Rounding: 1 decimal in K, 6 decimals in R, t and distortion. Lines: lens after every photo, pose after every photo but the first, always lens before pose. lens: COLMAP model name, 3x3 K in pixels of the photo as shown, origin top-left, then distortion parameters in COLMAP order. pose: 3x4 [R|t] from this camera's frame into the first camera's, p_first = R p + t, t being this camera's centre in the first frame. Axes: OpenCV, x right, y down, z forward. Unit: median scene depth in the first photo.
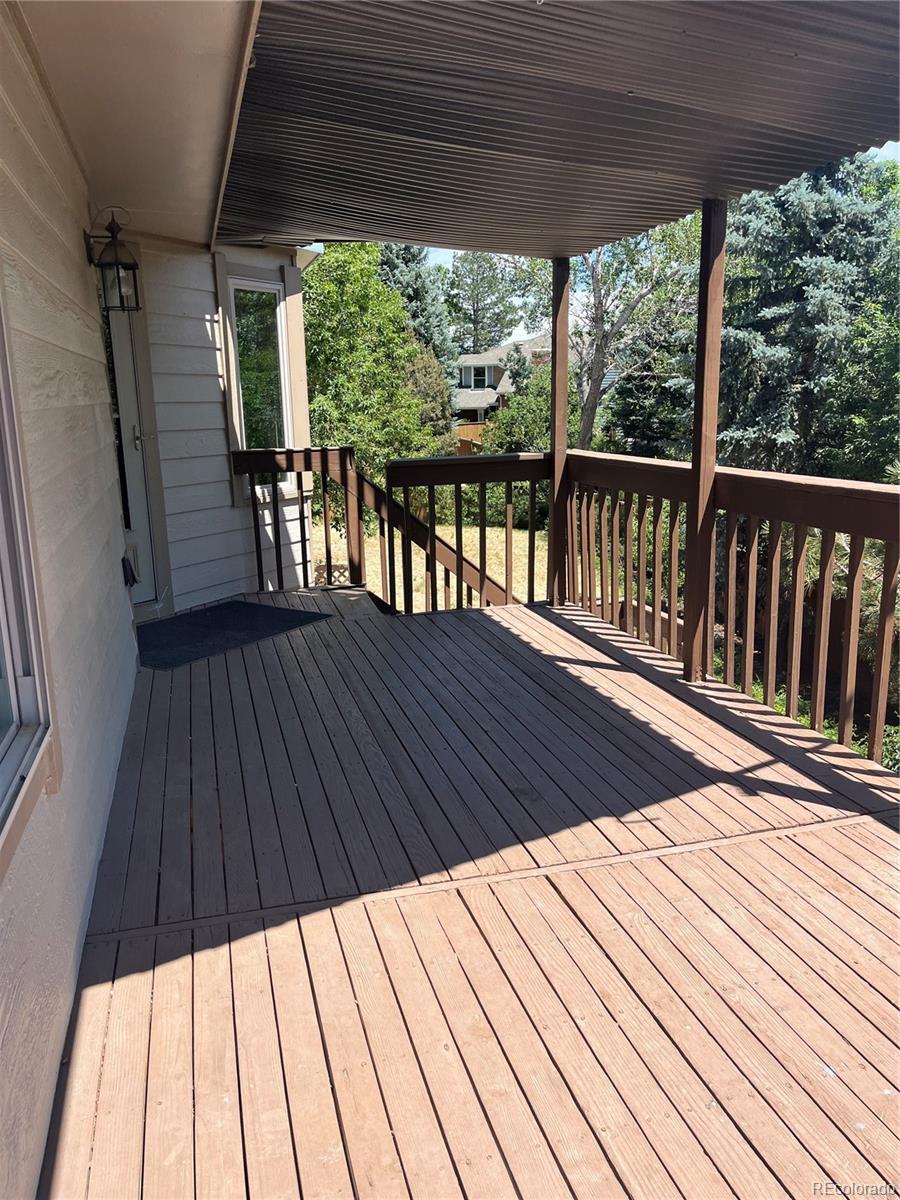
lens RADIAL K [[934.5, 0, 450.0], [0, 934.5, 600.0], [0, 0, 1]] dist [-0.051892, -0.000877]
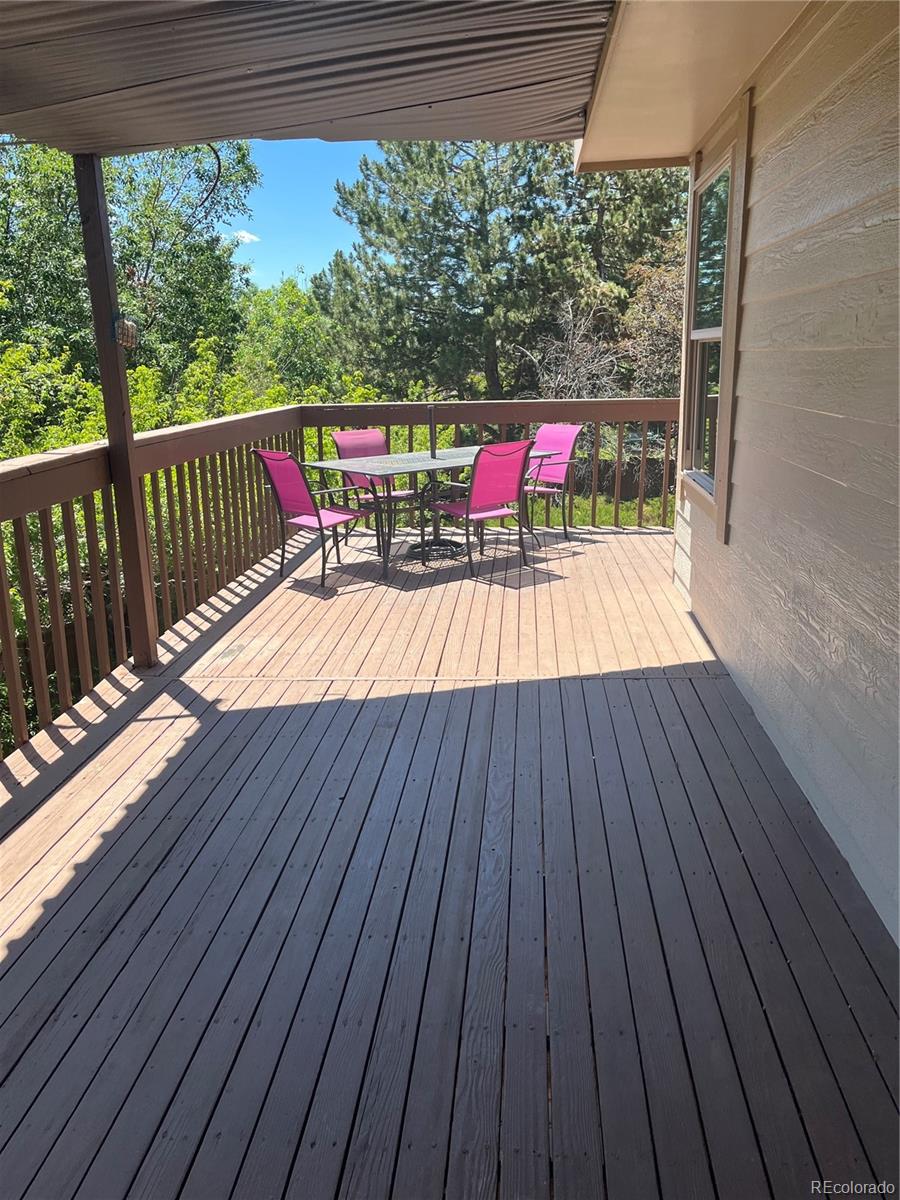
lens RADIAL K [[930.8, 0, 450.0], [0, 930.8, 600.0], [0, 0, 1]] dist [0.000964, -0.000095]
pose [[-0.940320, -0.043599, 0.337486, -0.355585], [0.113364, 0.894972, 0.431479, -0.391411], [-0.320852, 0.443987, -0.836618, 1.848976]]
